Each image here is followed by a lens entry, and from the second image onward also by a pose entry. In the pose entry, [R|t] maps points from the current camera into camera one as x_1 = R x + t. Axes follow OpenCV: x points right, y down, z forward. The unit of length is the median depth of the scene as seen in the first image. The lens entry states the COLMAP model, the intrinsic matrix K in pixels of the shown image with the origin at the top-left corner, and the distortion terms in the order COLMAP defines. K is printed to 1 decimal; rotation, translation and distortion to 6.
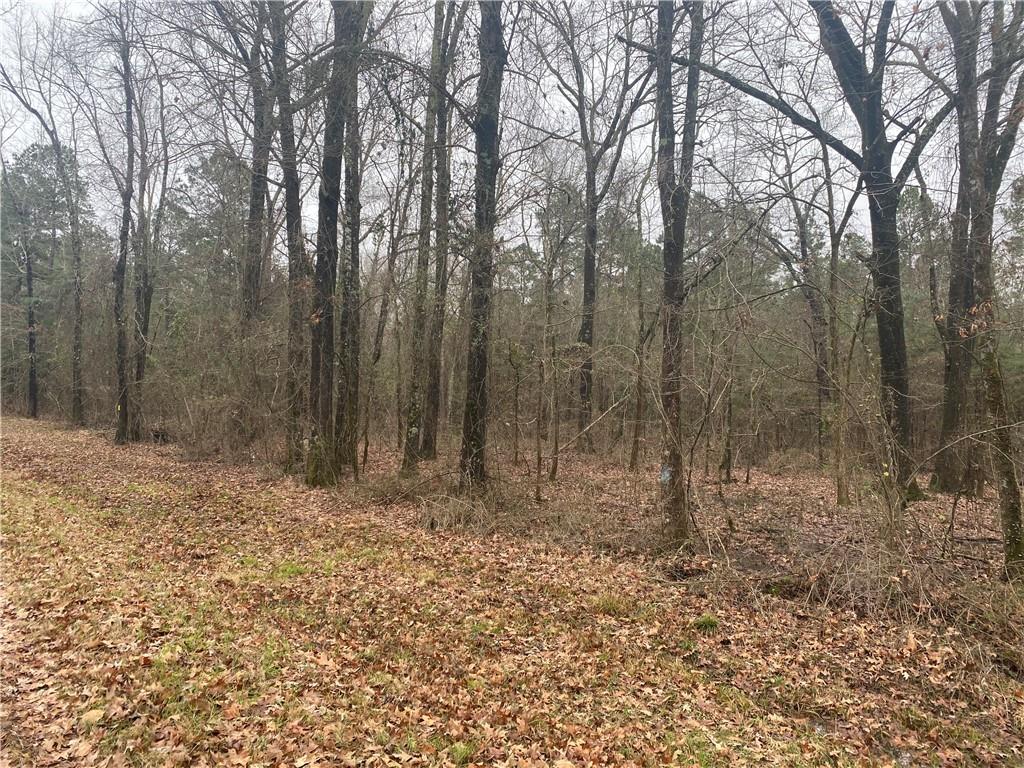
lens RADIAL K [[784.4, 0, 517.2], [0, 784.4, 378.2], [0, 0, 1]] dist [0.041157, -0.038891]
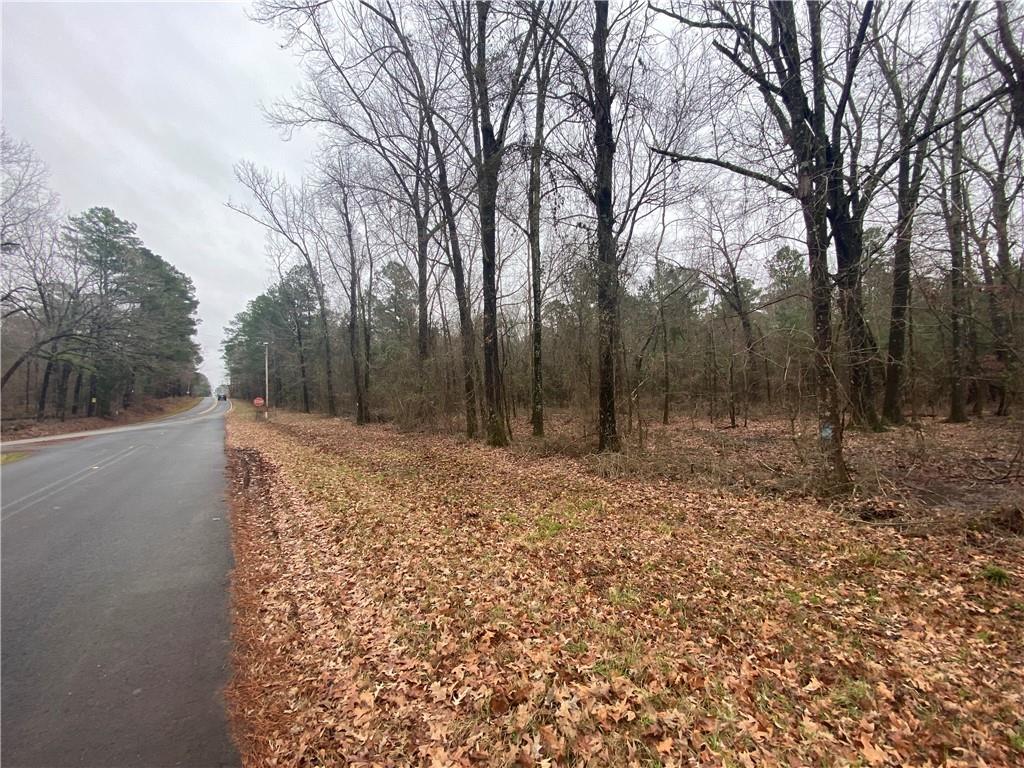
lens RADIAL K [[416.2, 0, 512.0], [0, 416.2, 384.0], [0, 0, 1]] dist [0.016964, -0.018642]
pose [[0.994653, -0.067873, -0.077838, -0.155752], [0.069287, 0.997475, 0.015607, 0.002143], [0.076582, -0.020916, 0.996844, 0.190143]]
